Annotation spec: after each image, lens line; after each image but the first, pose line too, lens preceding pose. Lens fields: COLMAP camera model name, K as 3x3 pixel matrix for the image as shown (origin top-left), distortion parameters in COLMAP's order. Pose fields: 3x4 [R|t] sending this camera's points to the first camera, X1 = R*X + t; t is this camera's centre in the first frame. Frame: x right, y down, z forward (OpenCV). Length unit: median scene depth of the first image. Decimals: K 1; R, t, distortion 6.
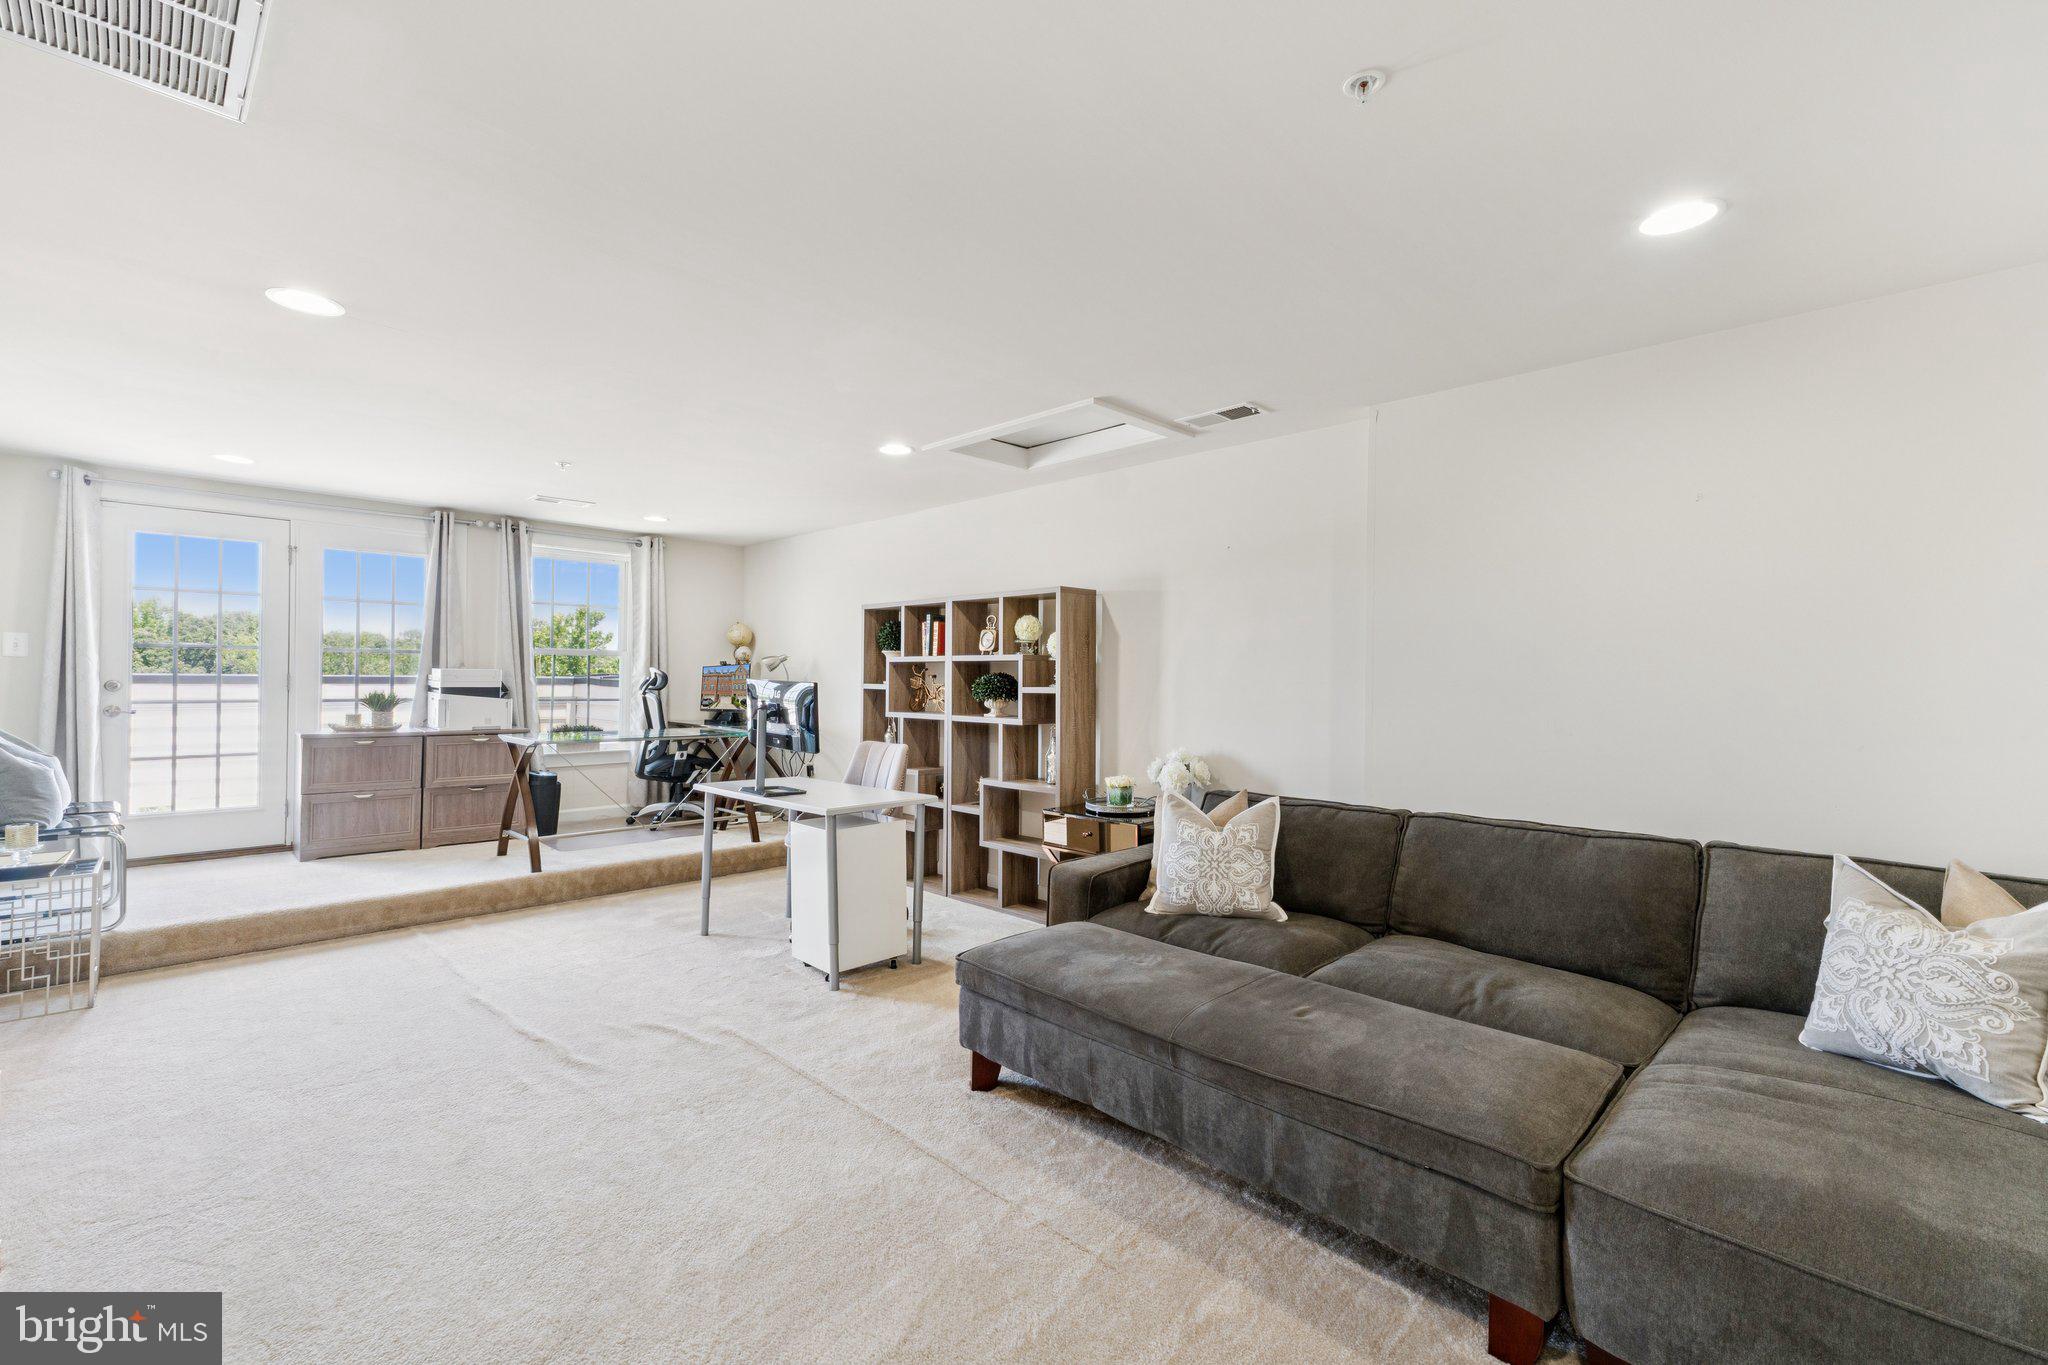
lens RADIAL K [[875.0, 0, 1024.0], [0, 875.0, 682.5], [0, 0, 1]] dist [0.000068, 0.000050]
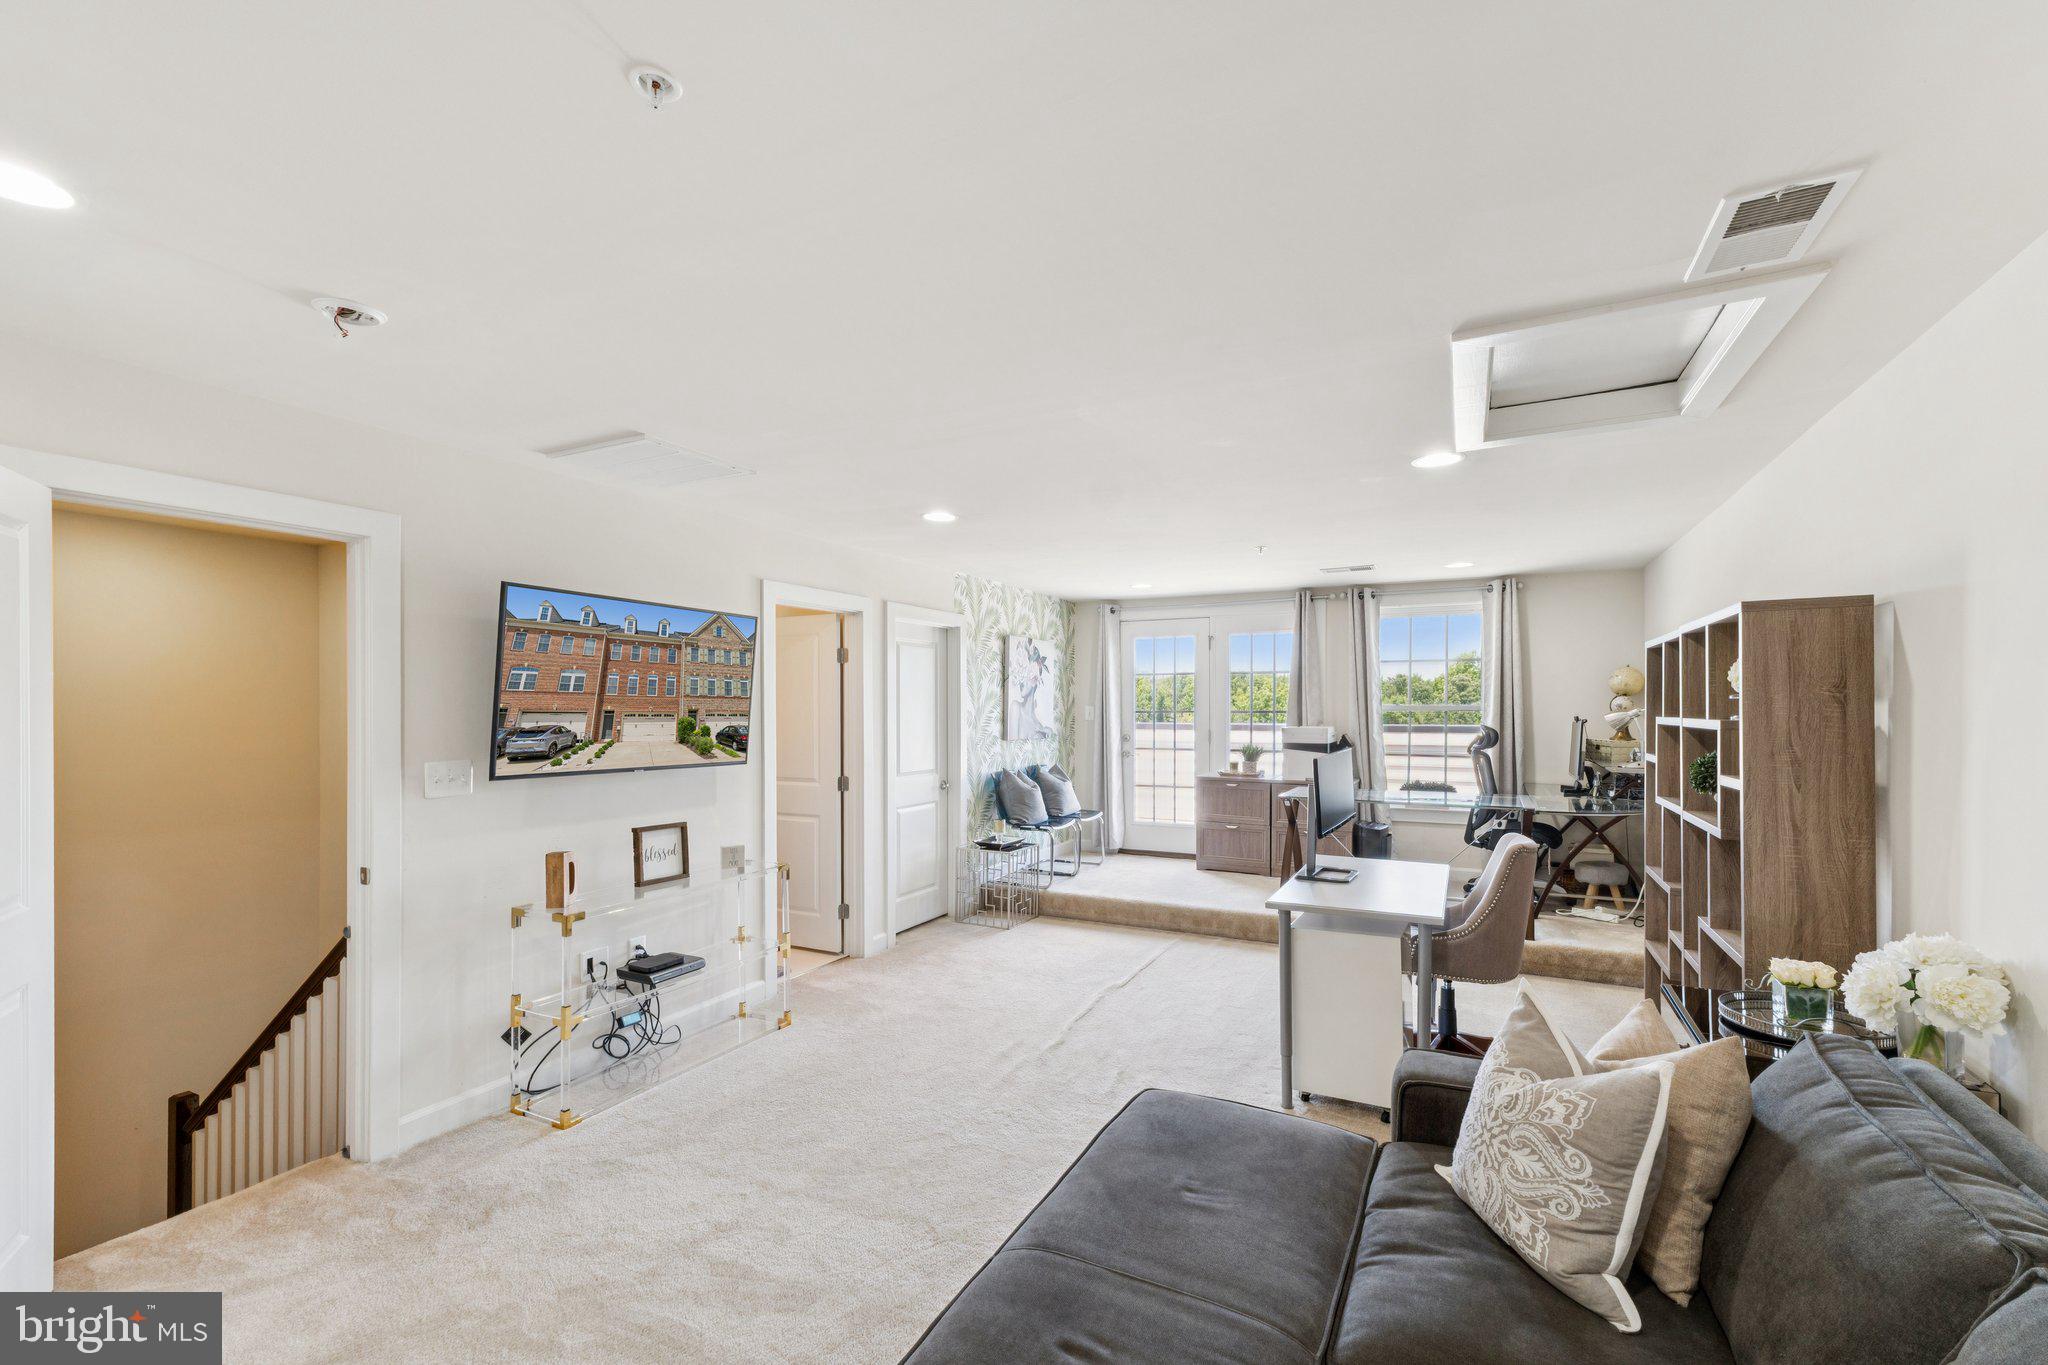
lens RADIAL K [[874.8, 0, 1021.0], [0, 874.8, 714.6], [0, 0, 1]] dist [0.000051, -0.000046]
pose [[0.289172, -0.003842, -0.957269, 0.382488], [0.001697, 0.999992, -0.003501, -0.030376], [0.957276, -0.000612, 0.289177, 0.331673]]
